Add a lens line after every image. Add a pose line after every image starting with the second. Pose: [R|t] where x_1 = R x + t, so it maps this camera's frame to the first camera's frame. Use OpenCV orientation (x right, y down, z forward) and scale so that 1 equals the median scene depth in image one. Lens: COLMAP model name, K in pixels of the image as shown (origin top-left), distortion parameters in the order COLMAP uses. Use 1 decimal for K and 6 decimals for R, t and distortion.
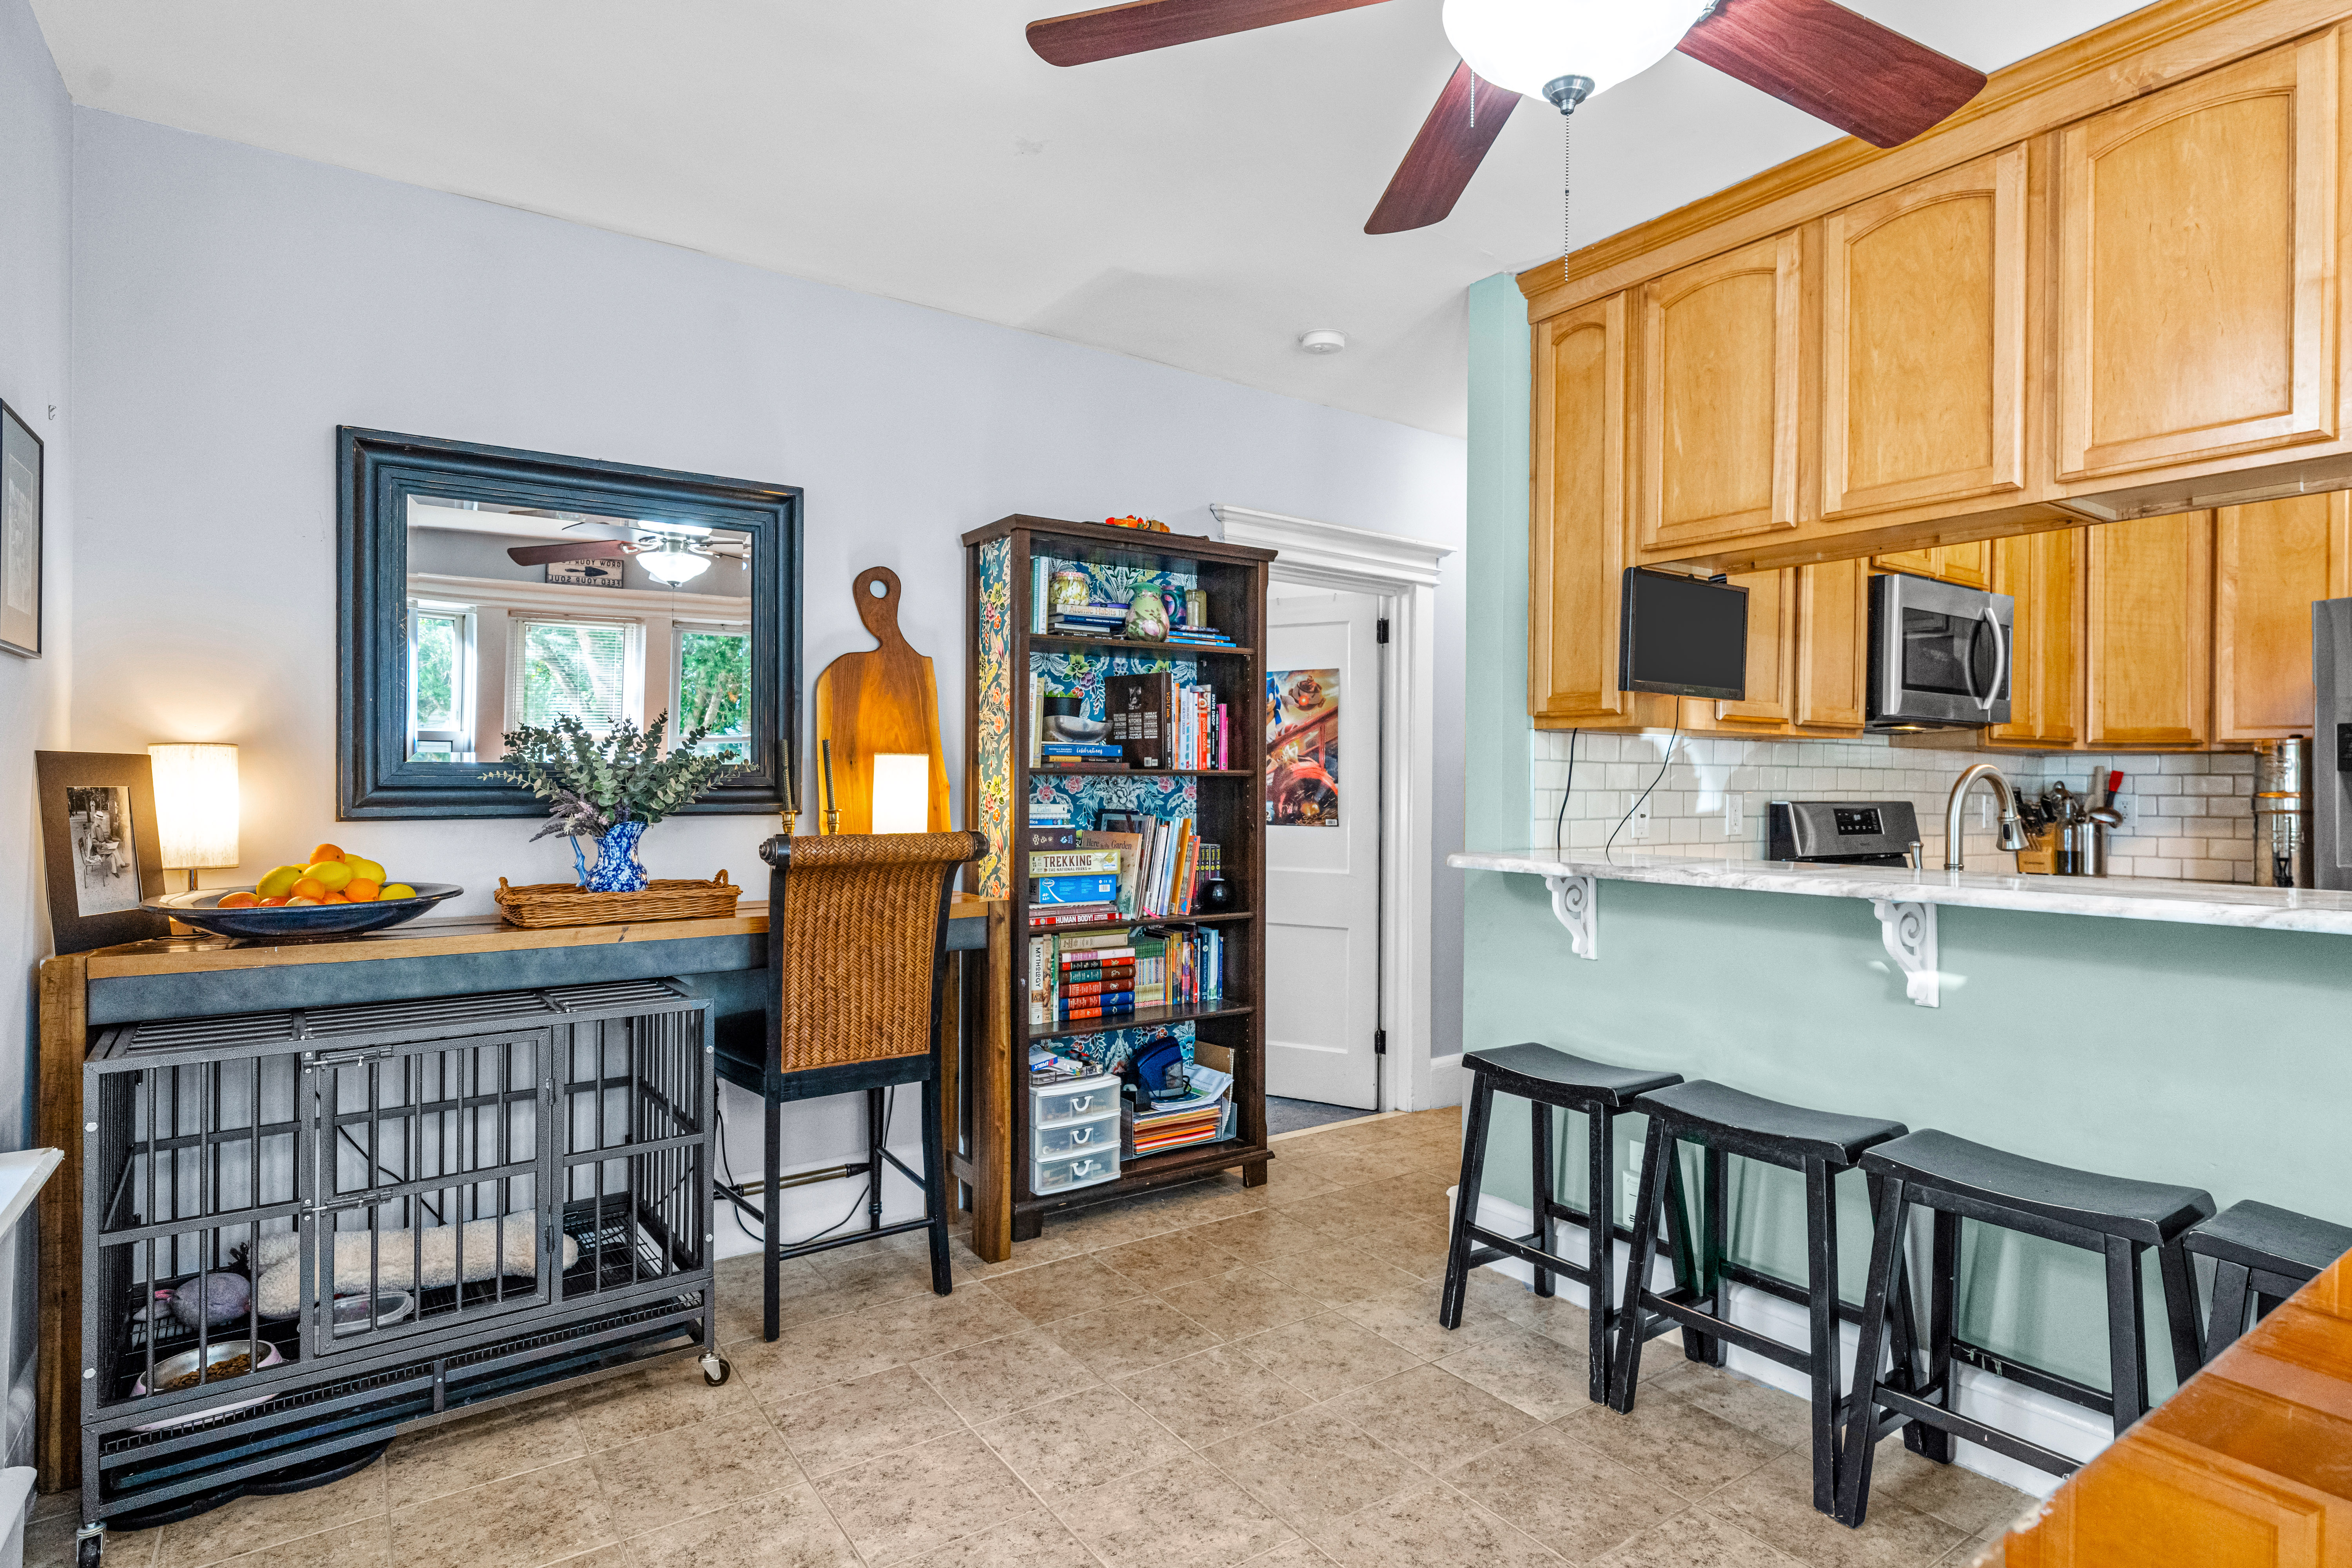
lens RADIAL K [[1221.5, 0, 1178.2], [0, 1221.5, 771.1], [0, 0, 1]] dist [0.000627, 0.000890]
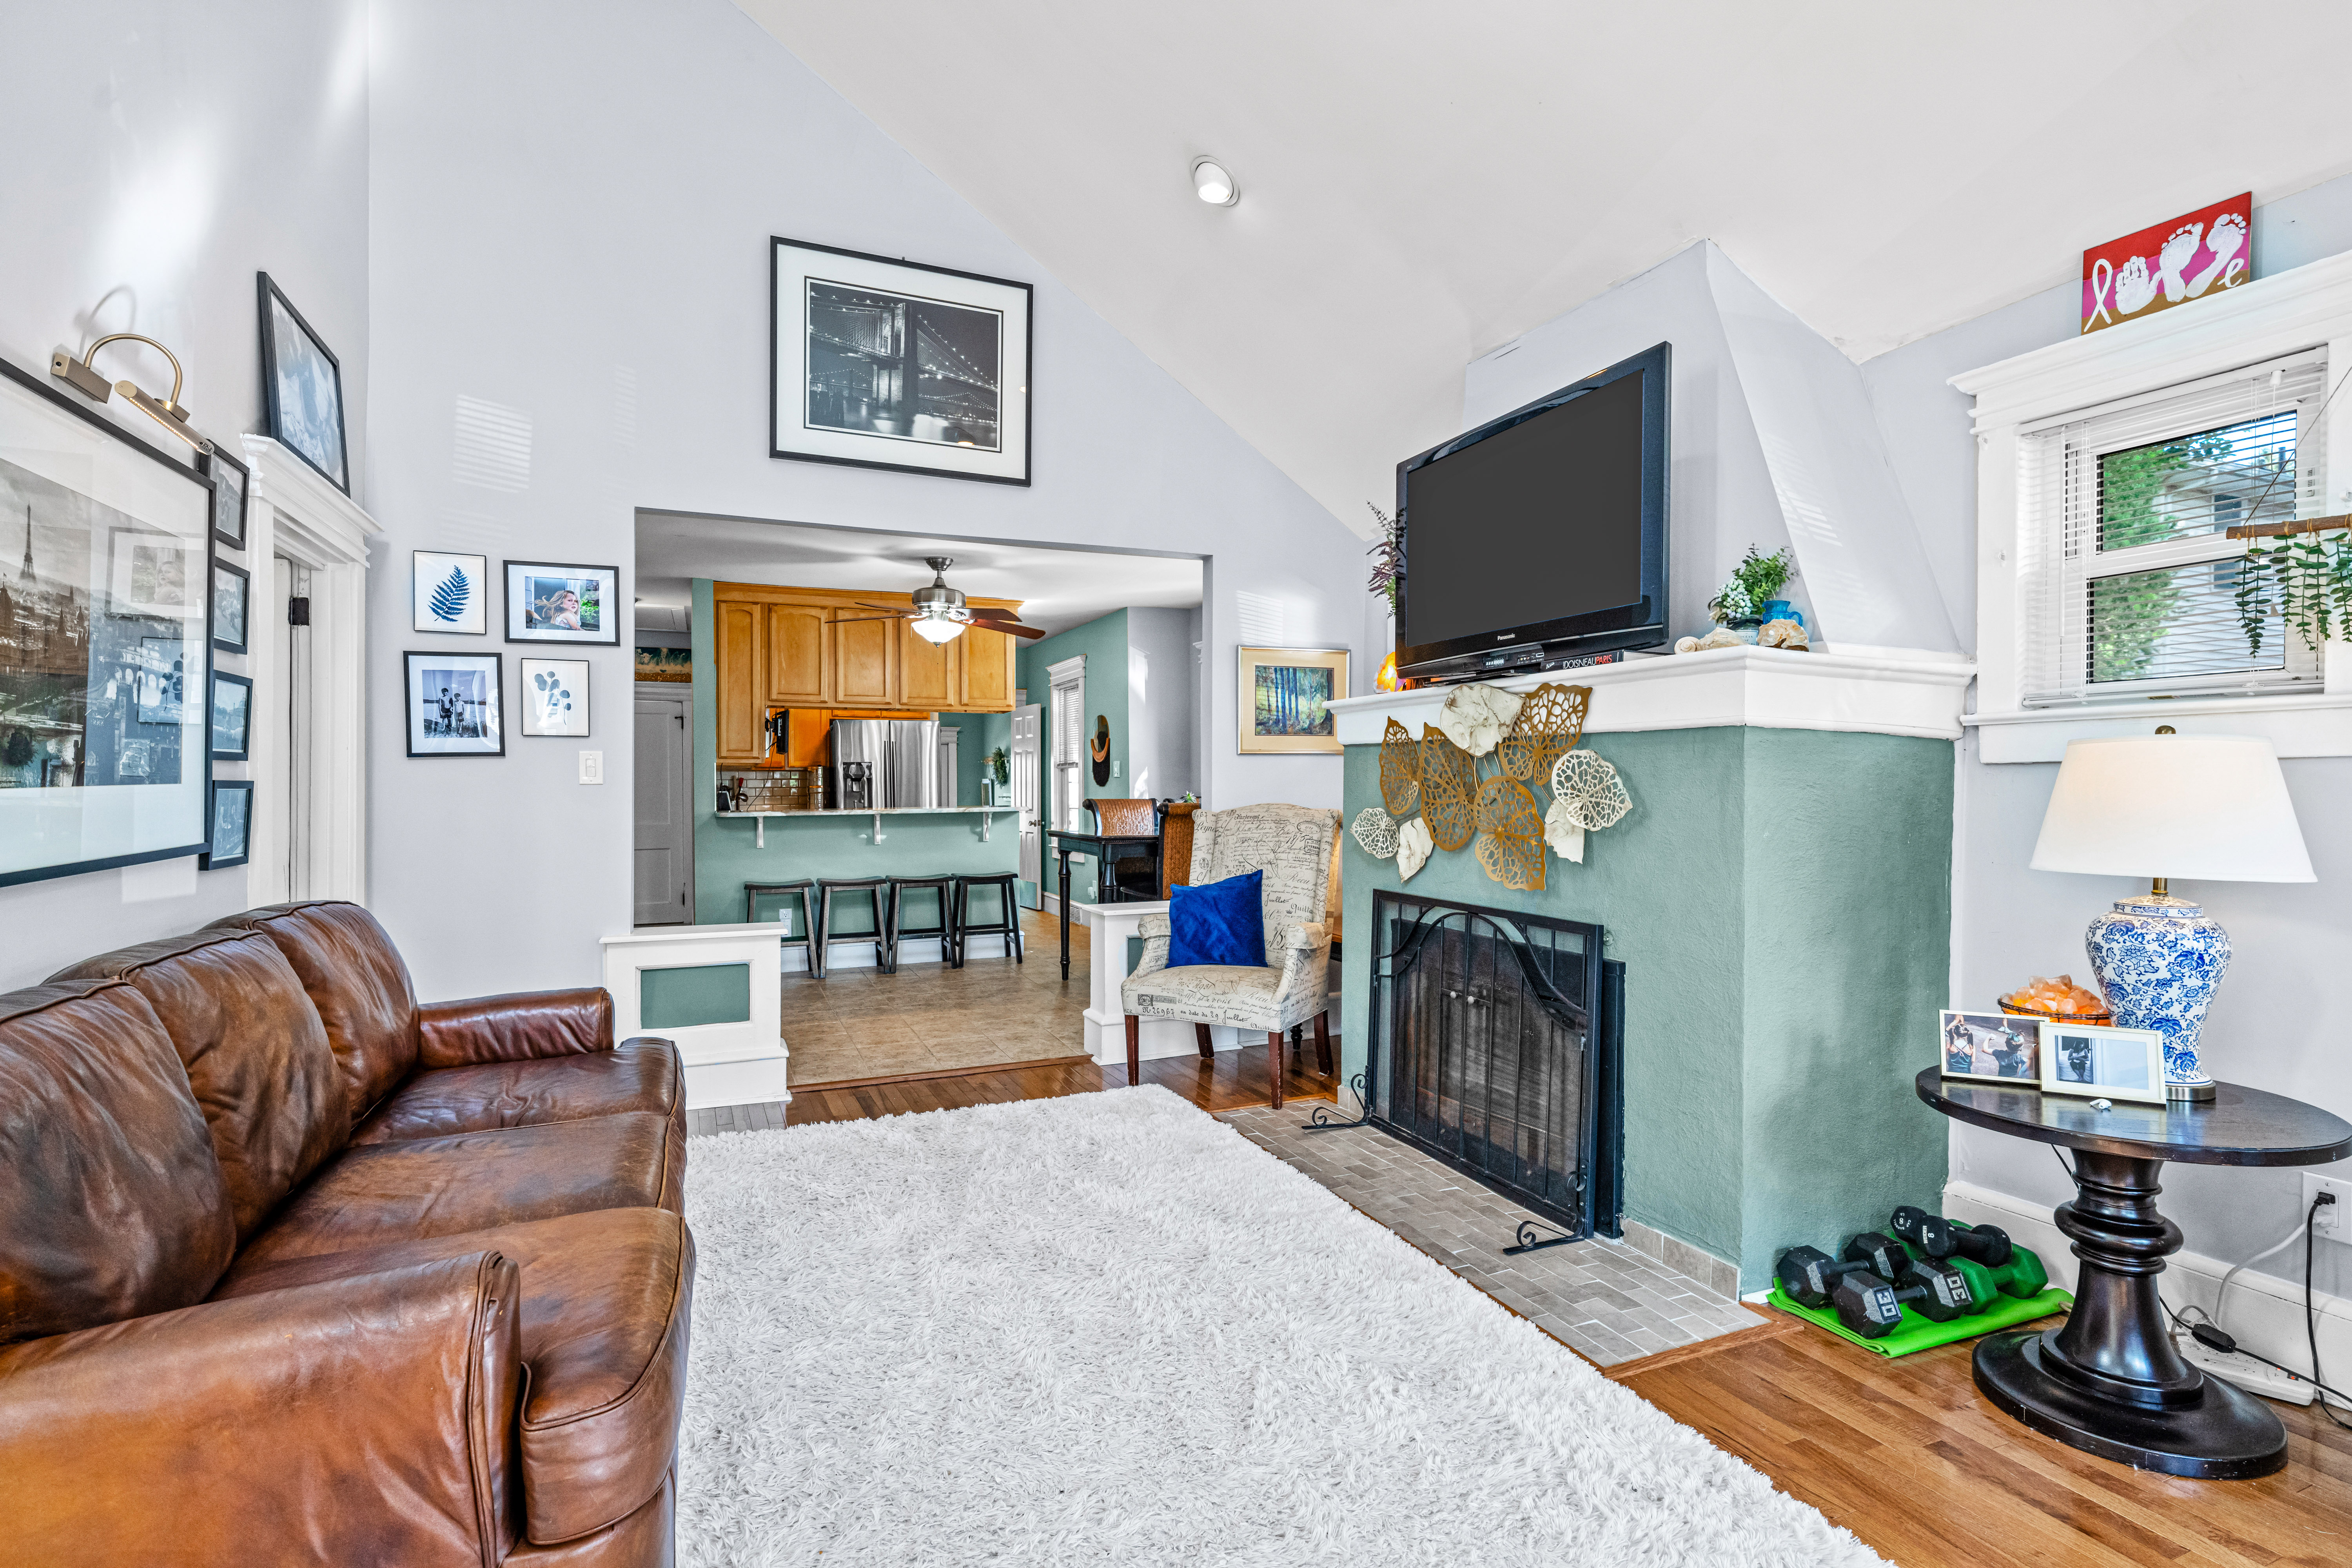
lens RADIAL K [[1126.4, 0, 1181.3], [0, 1126.4, 792.2], [0, 0, 1]] dist [0.002455, -0.000617]
pose [[0.198494, -0.015390, 0.979981, -1.925205], [-0.001930, 0.999869, 0.016093, -0.014646], [-0.980100, -0.005086, 0.198438, -0.423649]]
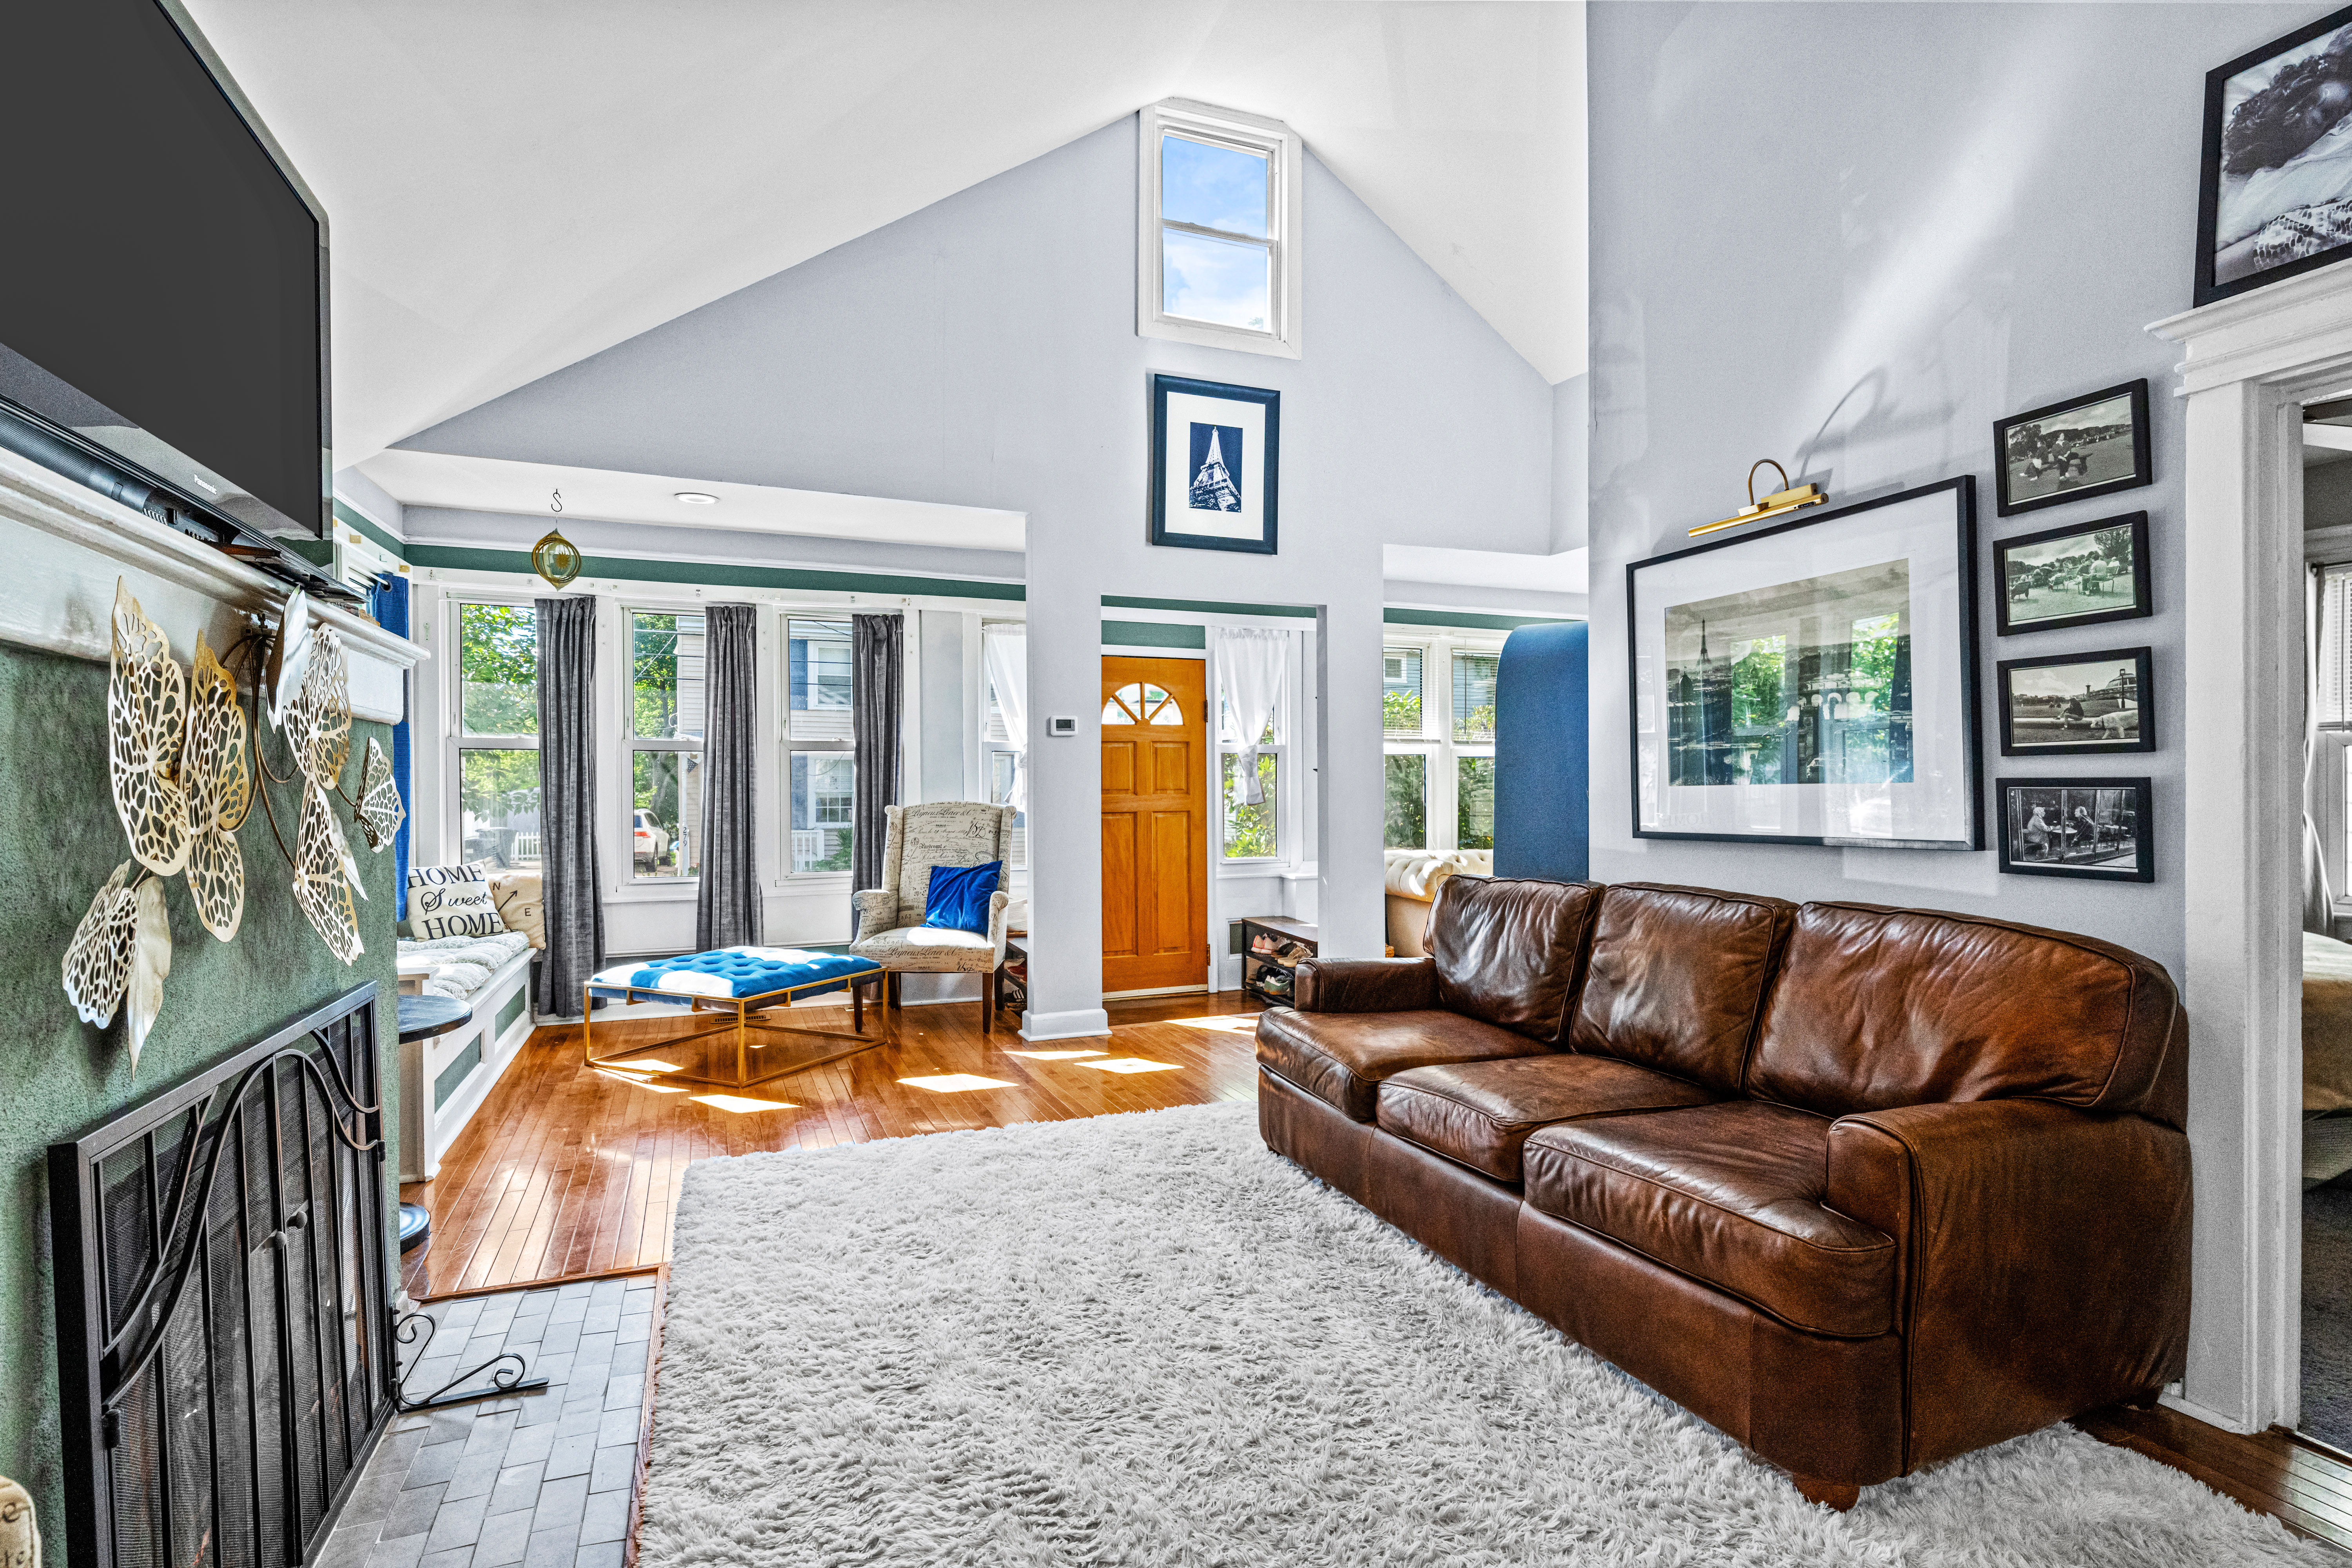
lens RADIAL K [[1160.5, 0, 1182.6], [0, 1160.5, 789.6], [0, 0, 1]] dist [0.004405, 0.000011]
pose [[-0.219157, -0.004087, -0.975681, -0.197758], [0.004729, 0.999975, -0.005251, 0.002181], [0.975678, -0.005765, -0.219132, 0.103729]]
